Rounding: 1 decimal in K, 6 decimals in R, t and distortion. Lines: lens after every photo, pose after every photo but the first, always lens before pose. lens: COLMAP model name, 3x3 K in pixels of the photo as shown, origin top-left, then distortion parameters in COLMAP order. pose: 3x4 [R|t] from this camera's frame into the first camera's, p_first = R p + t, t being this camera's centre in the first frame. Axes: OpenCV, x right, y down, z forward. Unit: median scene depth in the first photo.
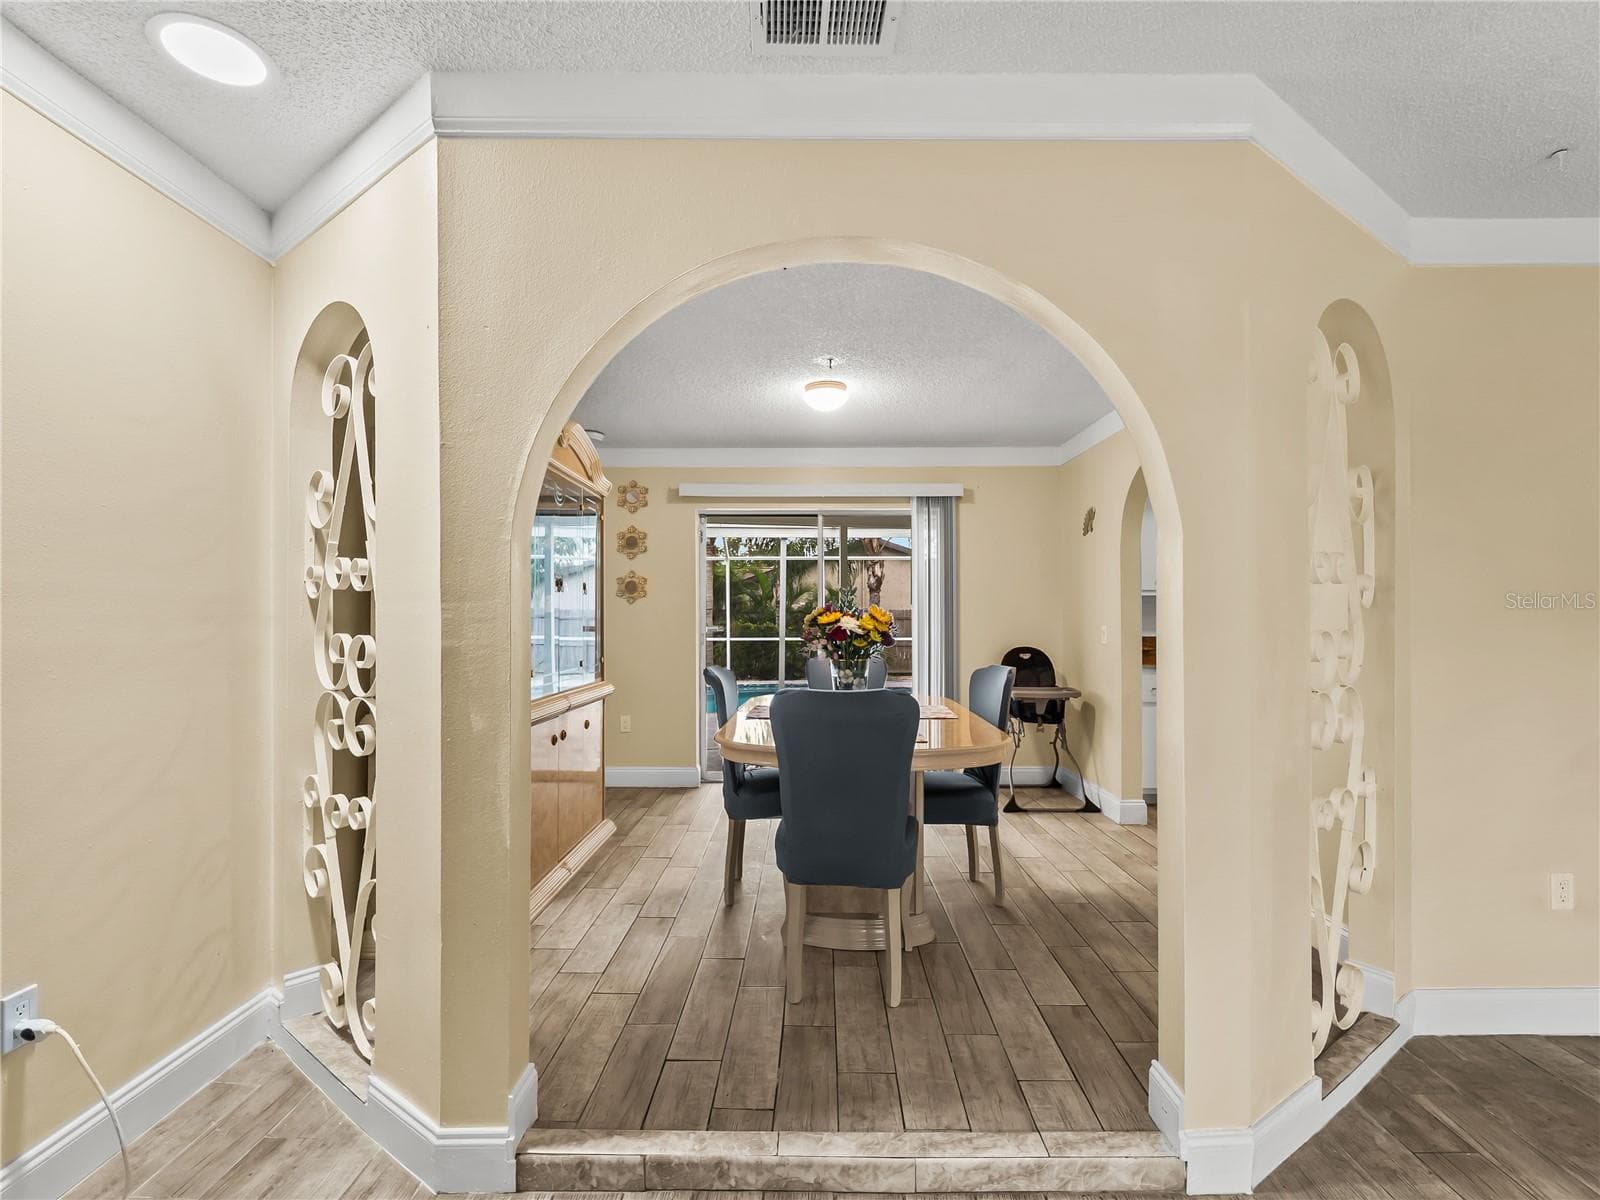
lens RADIAL K [[743.4, 0, 809.3], [0, 743.4, 606.5], [0, 0, 1]] dist [-0.001084, -0.000527]
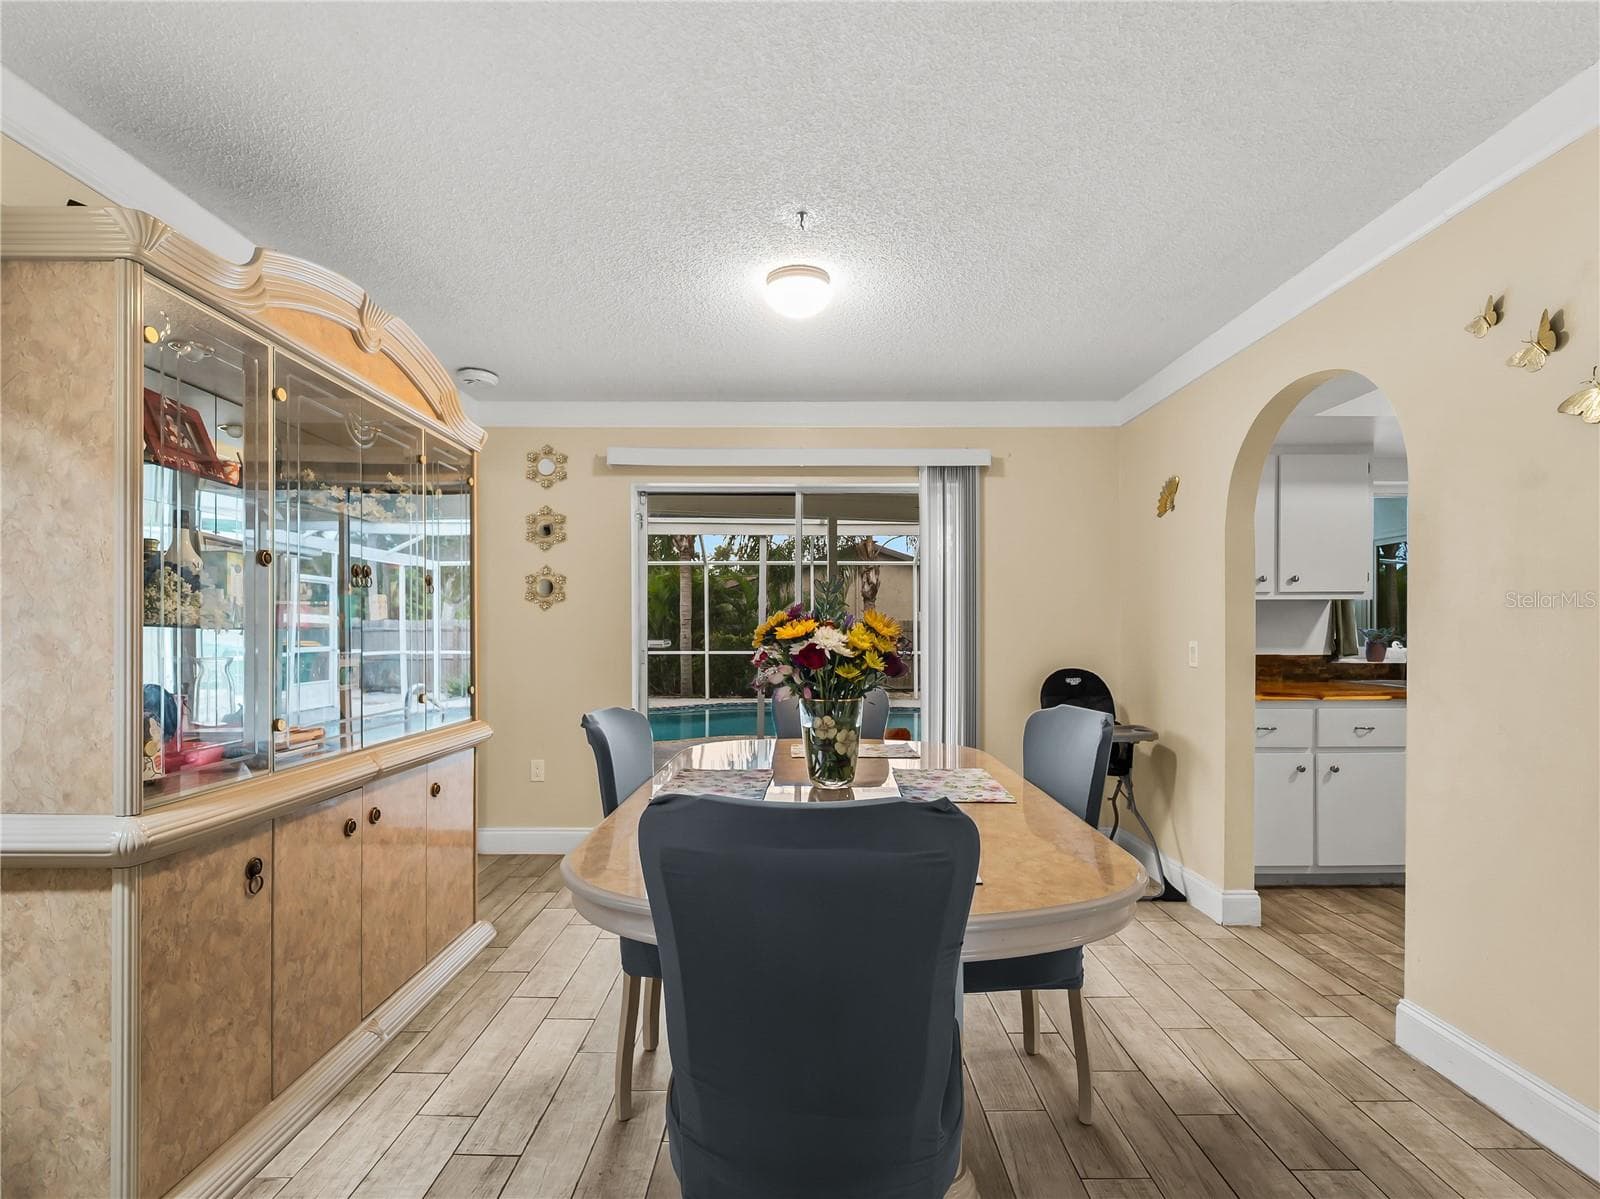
lens RADIAL K [[728.7, 0, 798.0], [0, 728.7, 618.7], [0, 0, 1]] dist [0.001116, -0.007302]
pose [[0.999960, 0.001516, -0.008796, 0.025079], [-0.001507, 0.999998, 0.001038, 0.004496], [0.008797, -0.001025, 0.999961, 0.312785]]
